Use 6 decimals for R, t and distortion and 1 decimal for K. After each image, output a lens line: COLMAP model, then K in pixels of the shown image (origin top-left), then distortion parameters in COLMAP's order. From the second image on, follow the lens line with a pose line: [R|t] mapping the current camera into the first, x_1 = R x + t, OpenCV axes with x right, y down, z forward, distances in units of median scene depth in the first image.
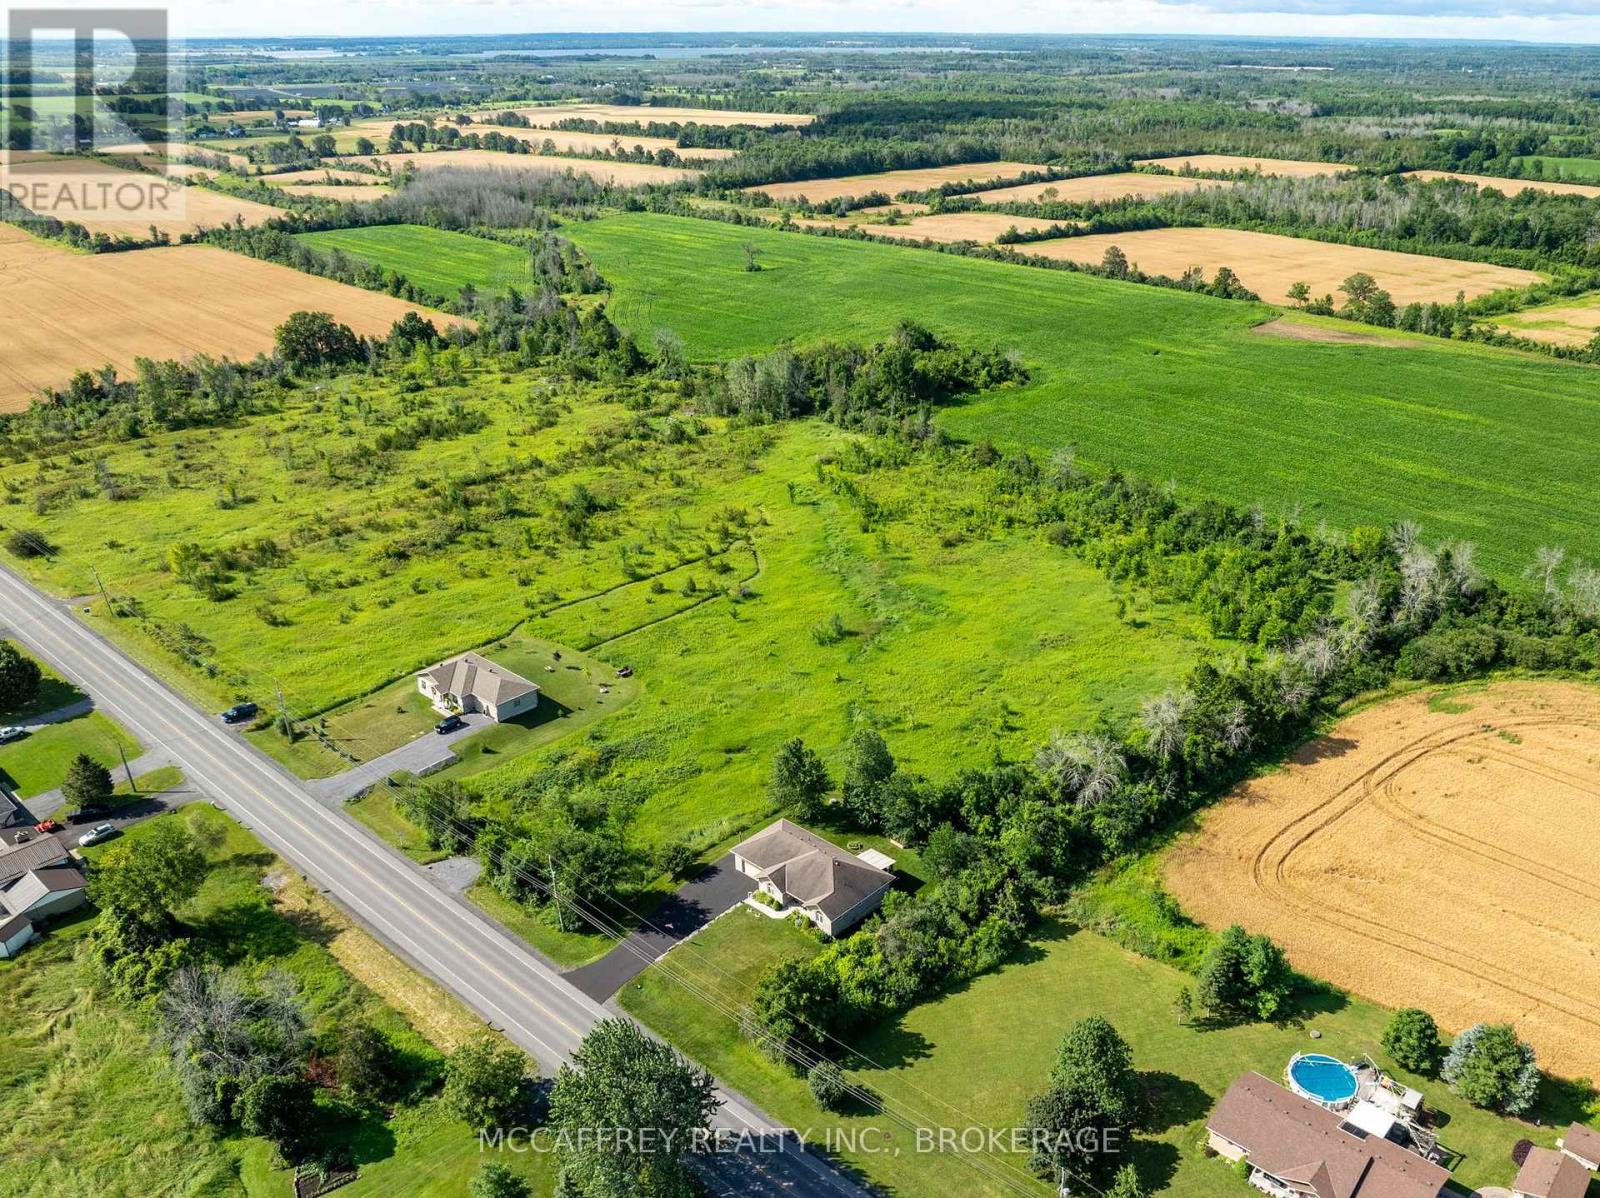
lens RADIAL K [[1247.8, 0, 887.4], [0, 1247.8, 690.5], [0, 0, 1]] dist [-0.032218, -0.009030]
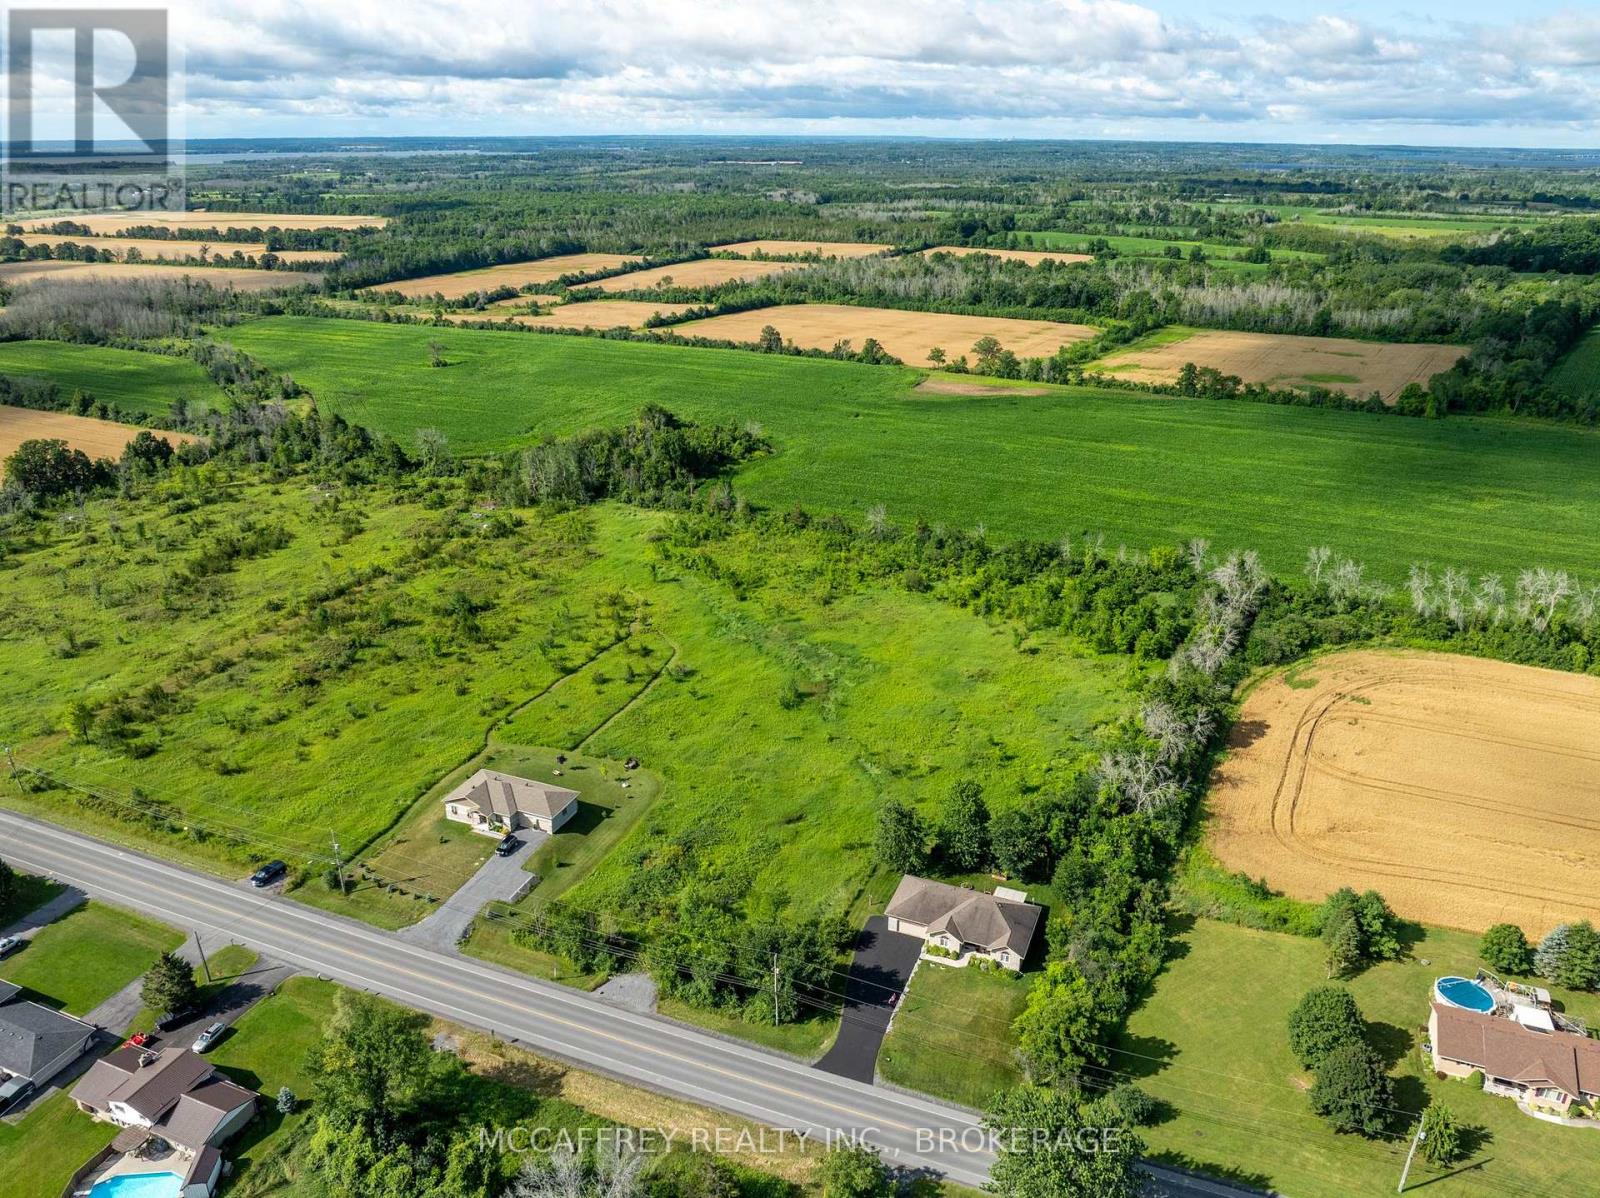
lens RADIAL K [[1135.7, 0, 800.0], [0, 1135.7, 599.0], [0, 0, 1]] dist [-0.033374, -0.002350]
pose [[0.947887, -0.121492, 0.294532, -0.176197], [0.150126, 0.985698, -0.076556, -0.029639], [-0.281019, 0.116784, 0.952570, 0.021831]]
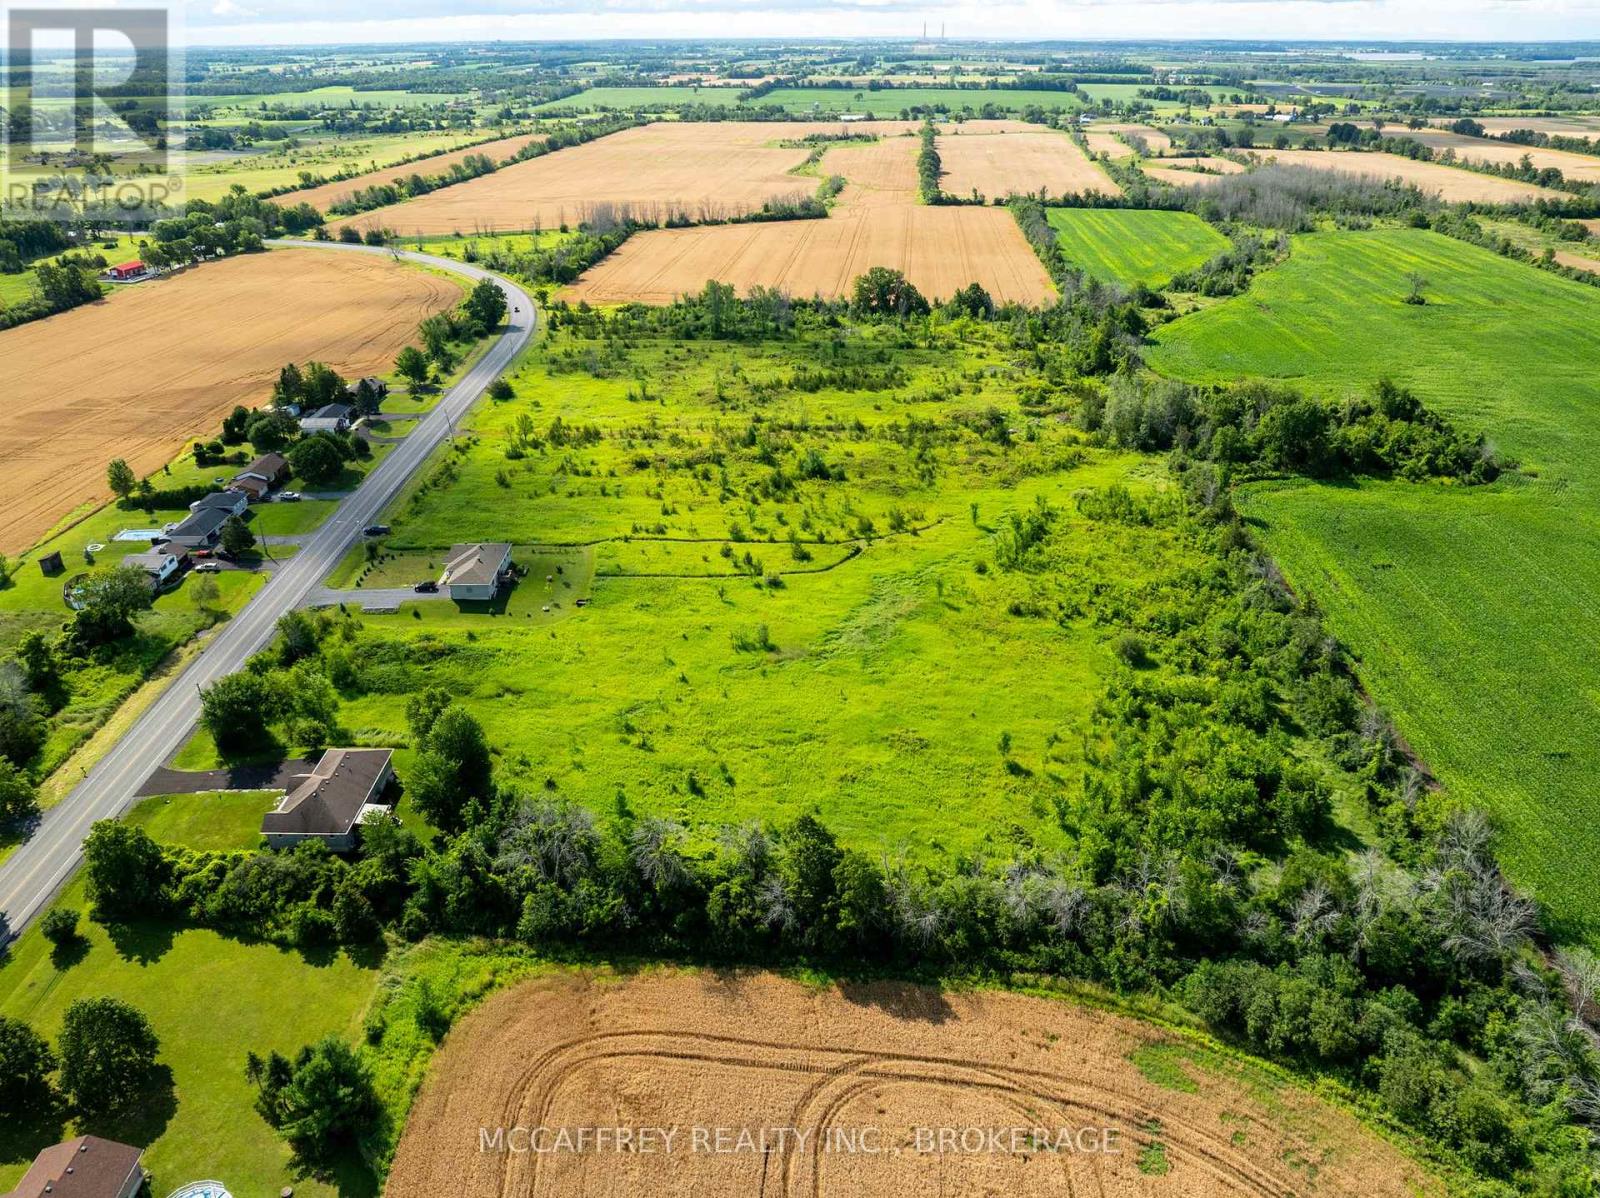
lens RADIAL K [[1135.7, 0, 800.0], [0, 1135.7, 599.0], [0, 0, 1]] dist [-0.033374, -0.002350]
pose [[0.652367, 0.332362, -0.681141, 0.320665], [-0.350137, 0.929227, 0.118070, -0.107873], [0.672177, 0.161468, 0.722569, 0.200582]]
